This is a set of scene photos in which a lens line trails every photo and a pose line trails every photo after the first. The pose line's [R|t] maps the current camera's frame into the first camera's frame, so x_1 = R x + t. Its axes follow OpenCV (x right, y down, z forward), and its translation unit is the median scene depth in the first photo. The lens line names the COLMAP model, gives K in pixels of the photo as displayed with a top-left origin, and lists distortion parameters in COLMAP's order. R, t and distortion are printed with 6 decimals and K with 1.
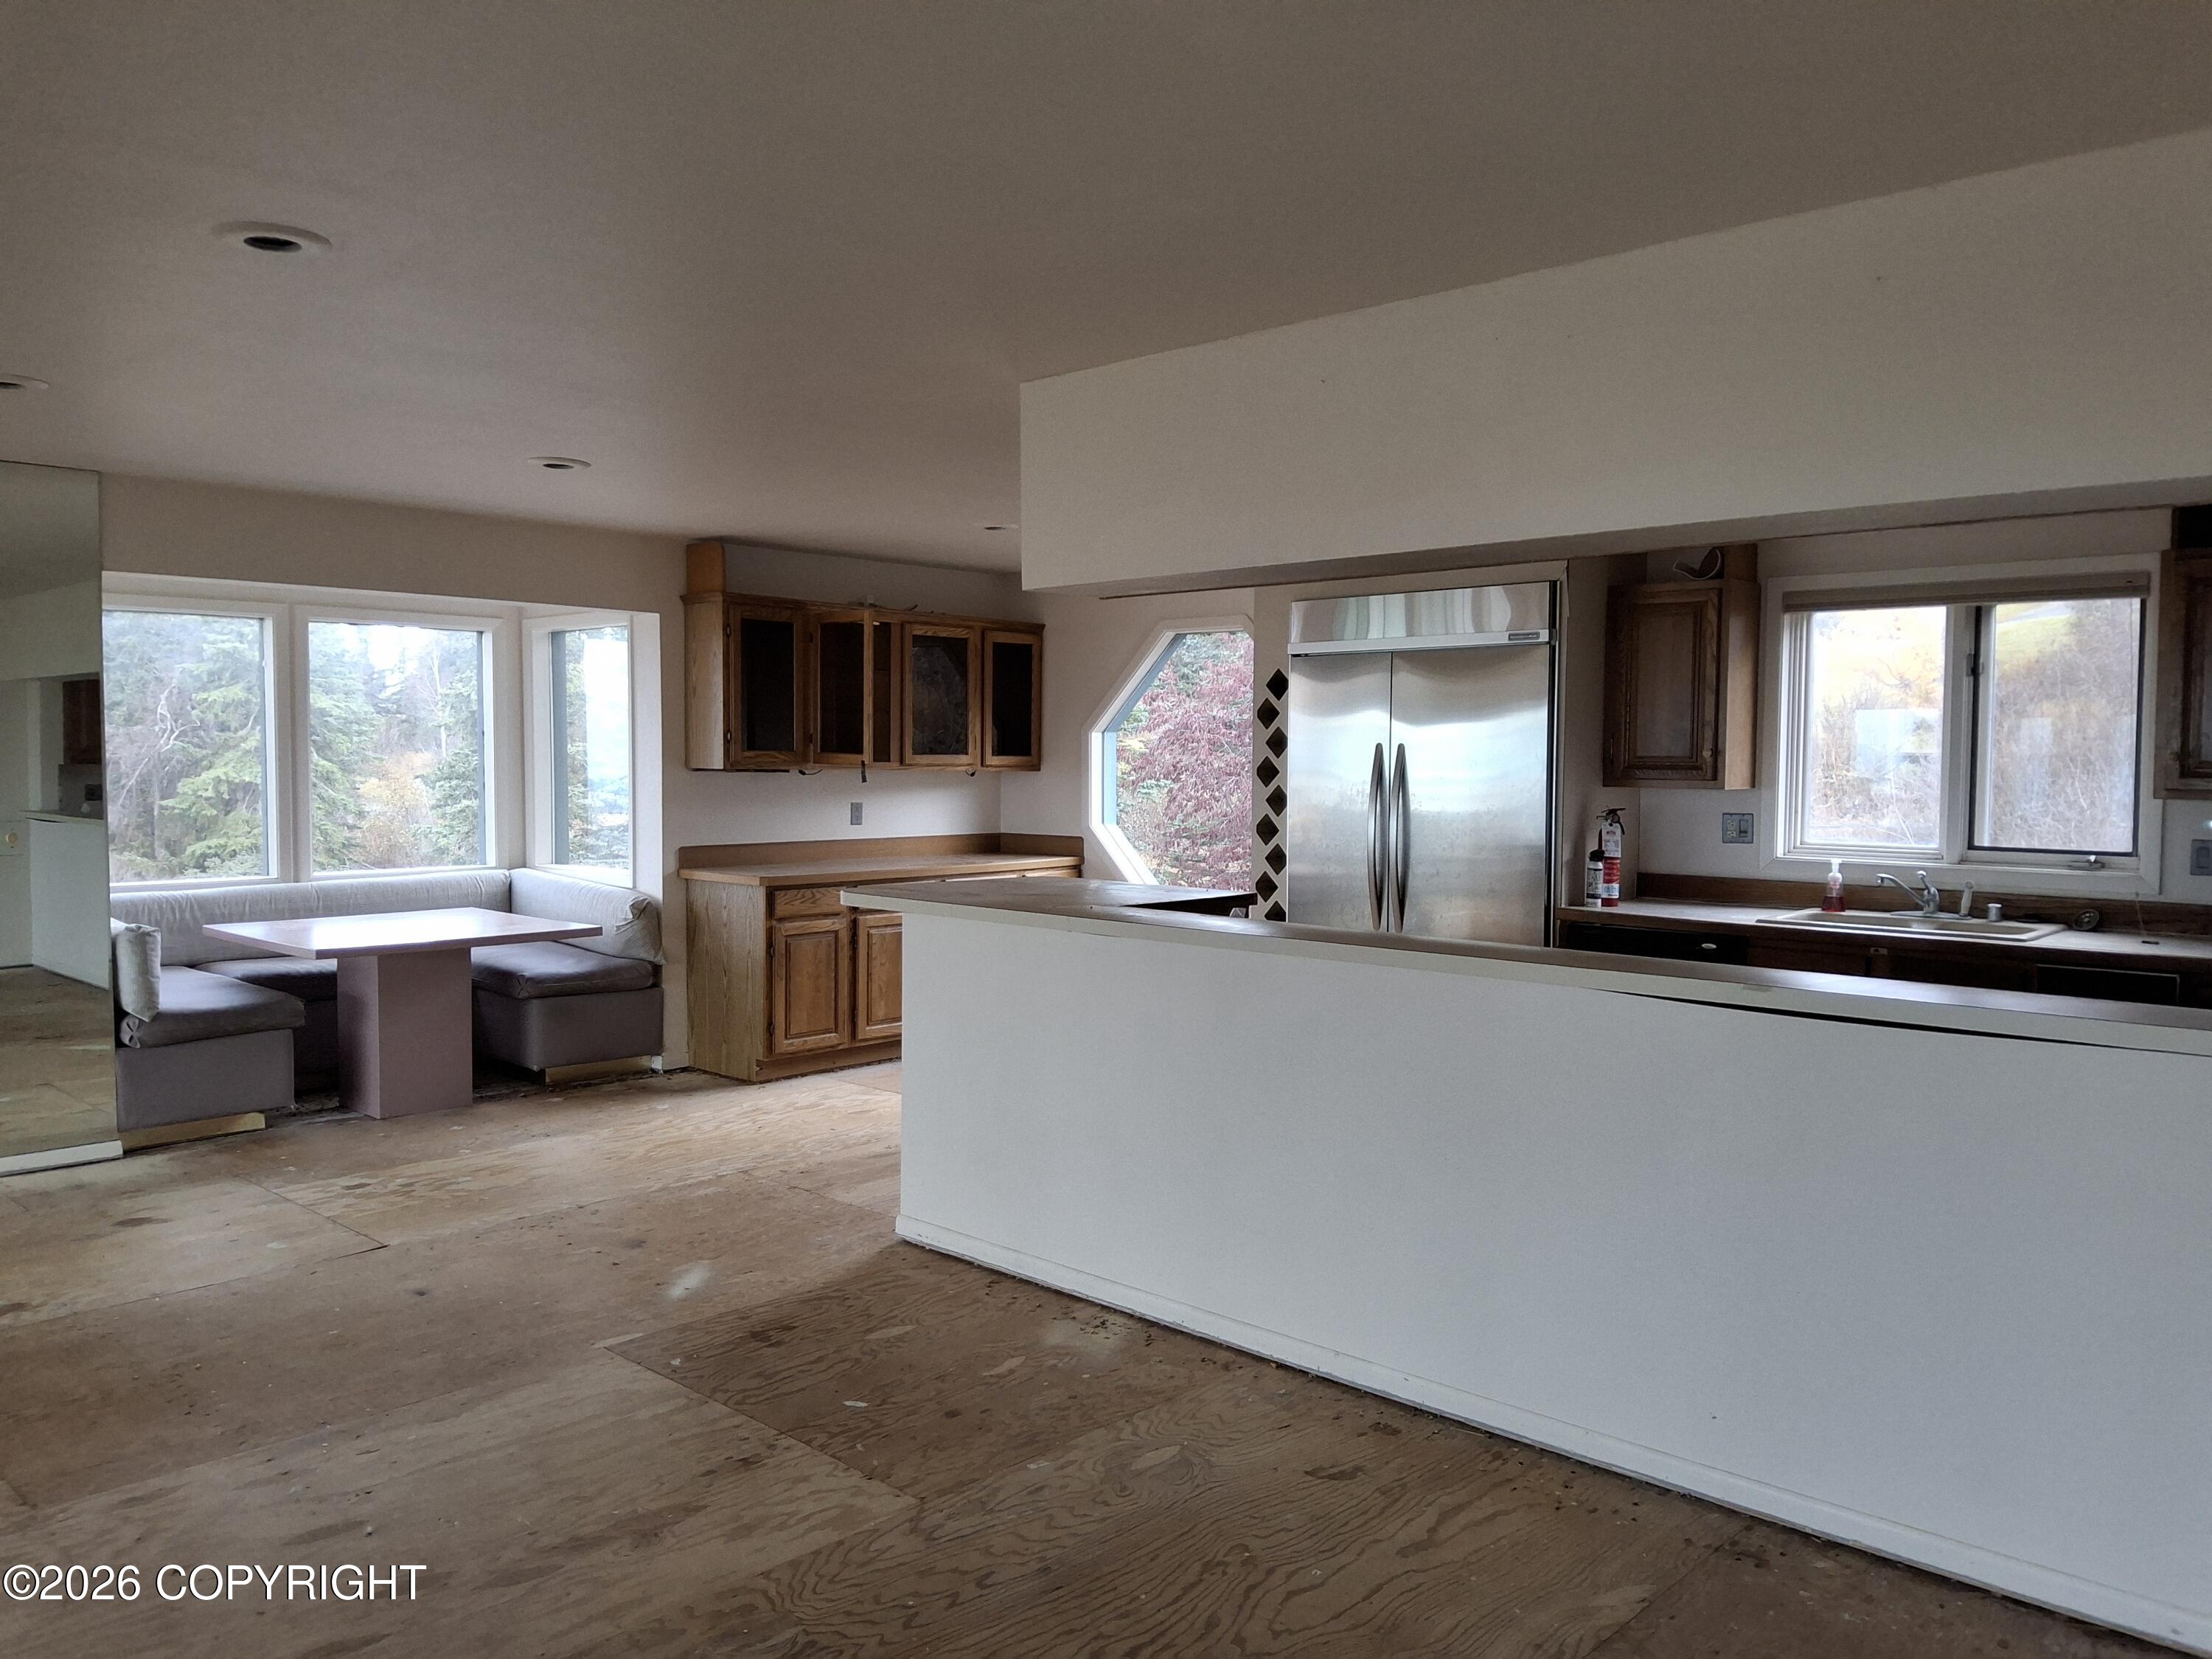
lens RADIAL K [[1641.4, 0, 1120.5], [0, 1641.4, 834.0], [0, 0, 1]] dist [0.028420, -0.065214]
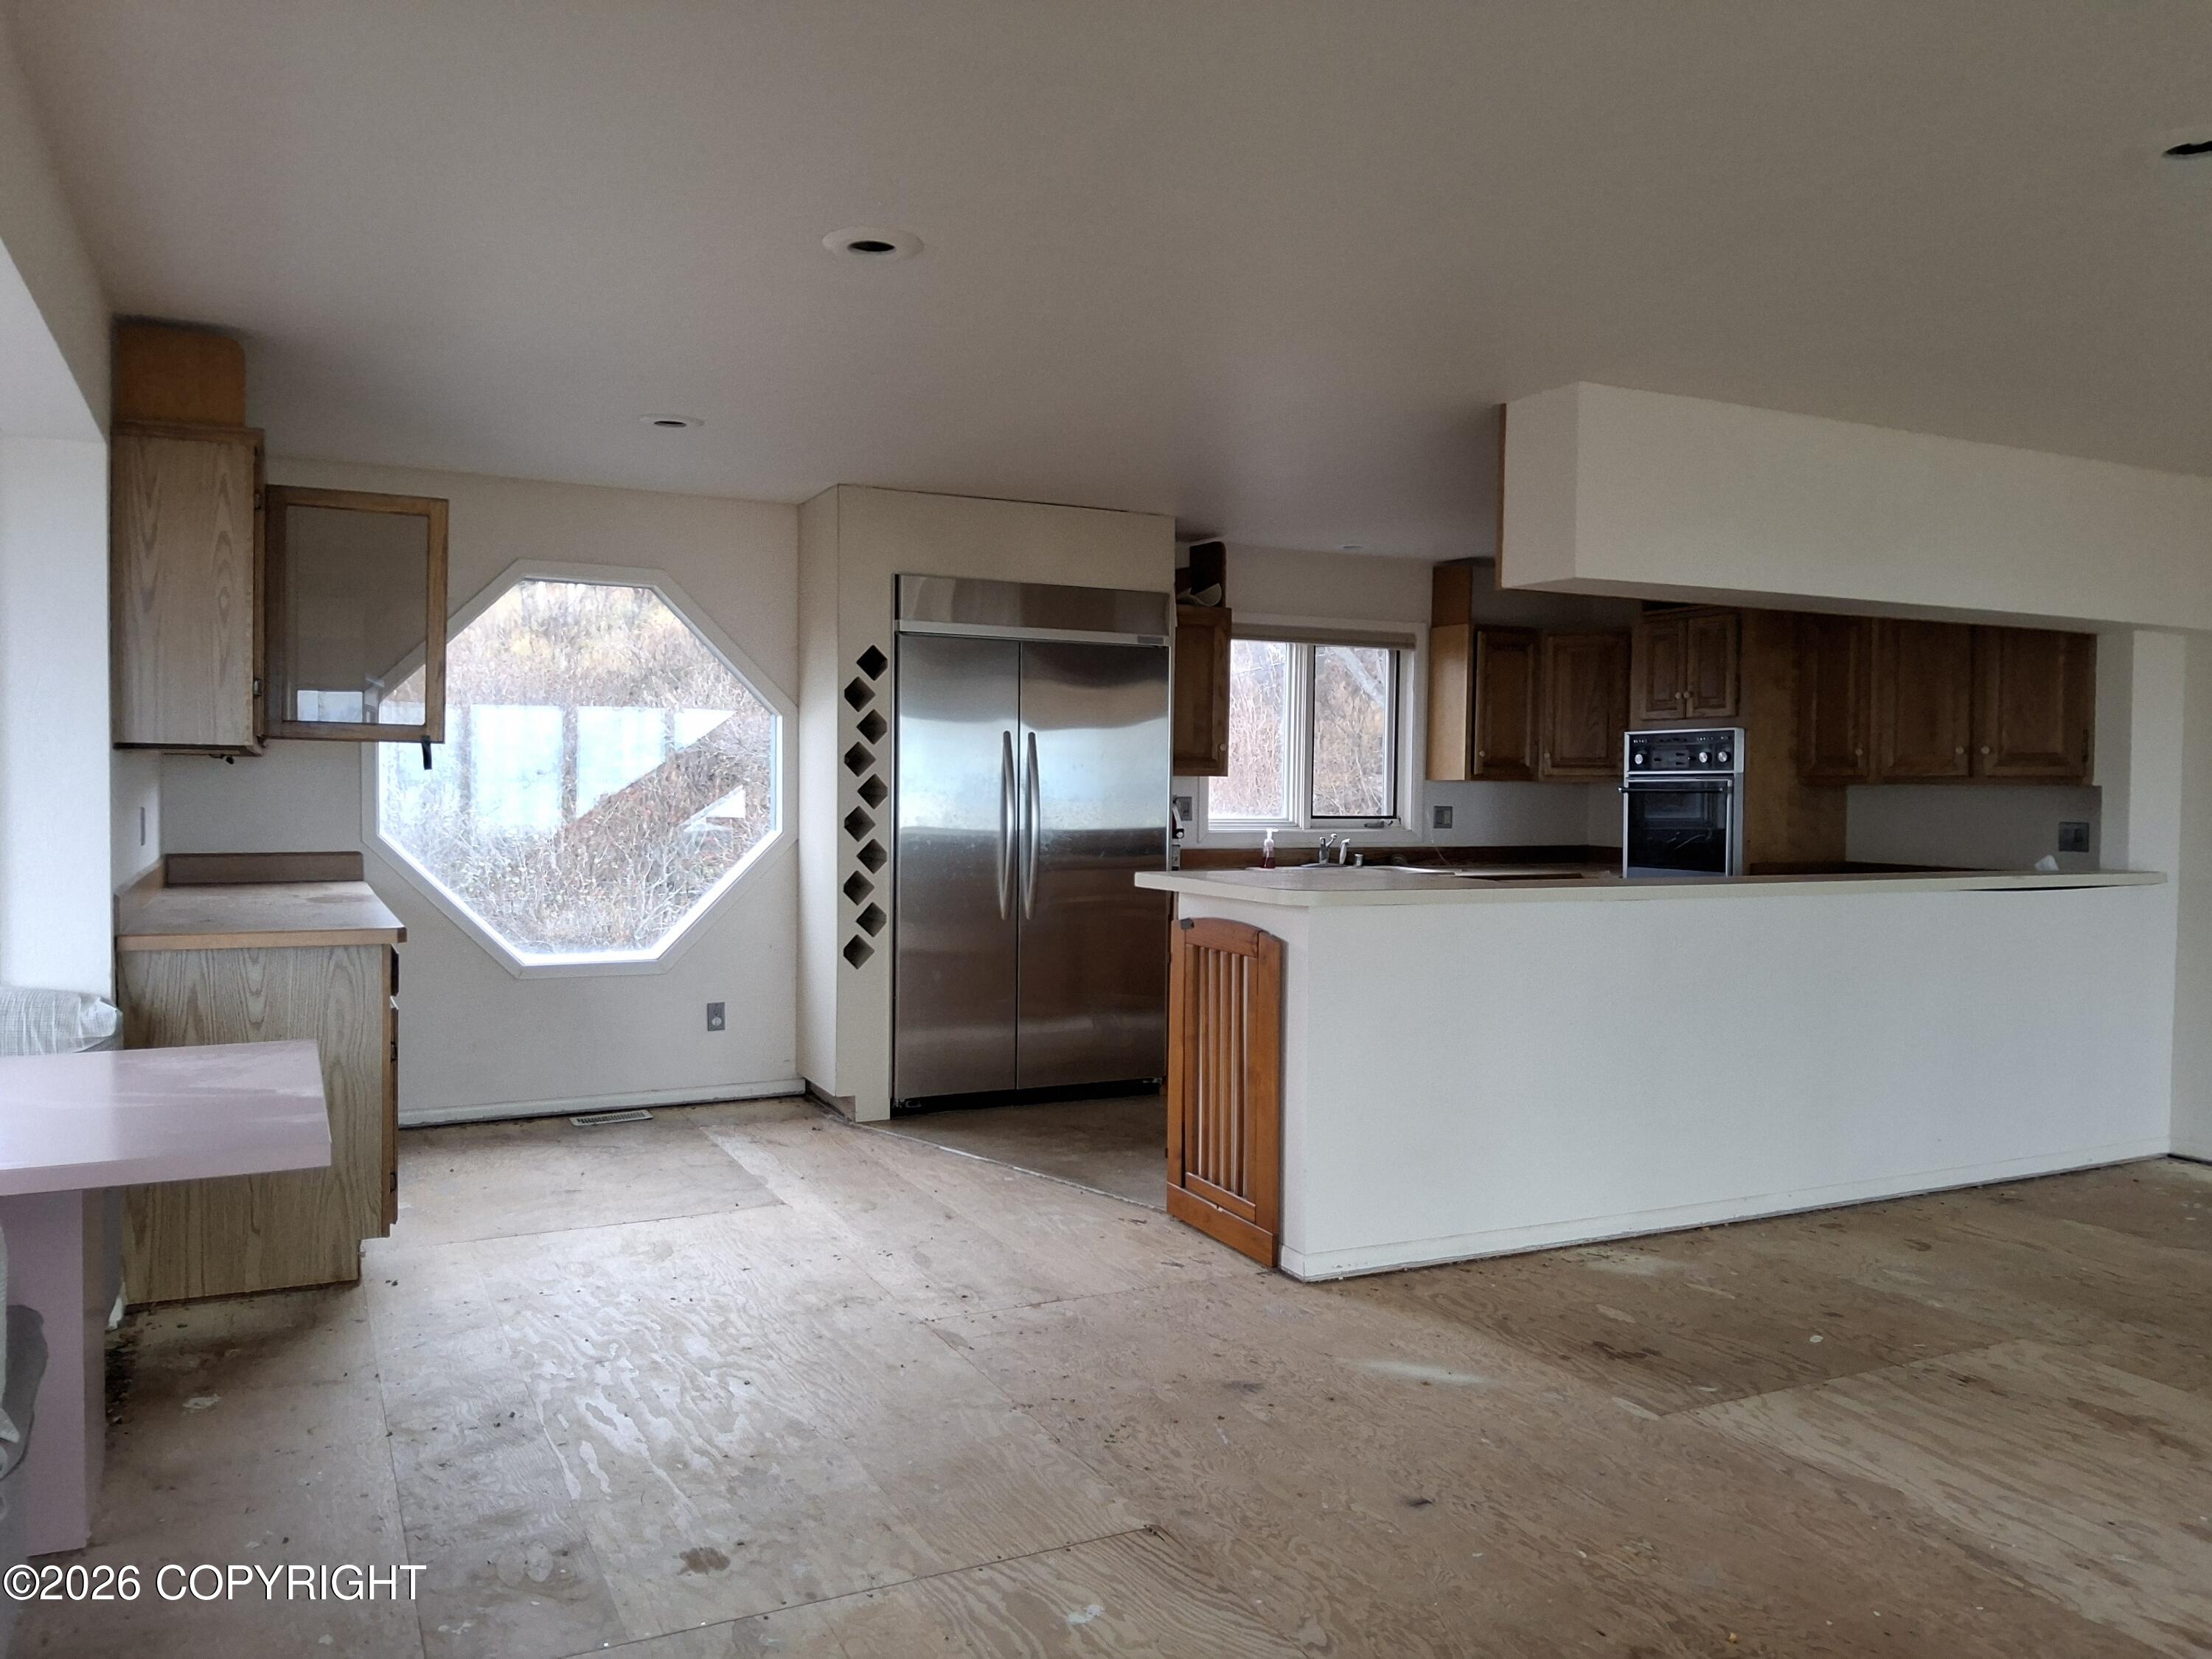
lens RADIAL K [[1641.4, 0, 1113.4], [0, 1641.4, 825.3], [0, 0, 1]] dist [0.028420, -0.065214]
pose [[0.357916, -0.028435, 0.933321, -1.180579], [0.035705, 0.999222, 0.016751, -0.019911], [-0.933071, 0.027329, 0.358652, 0.927674]]
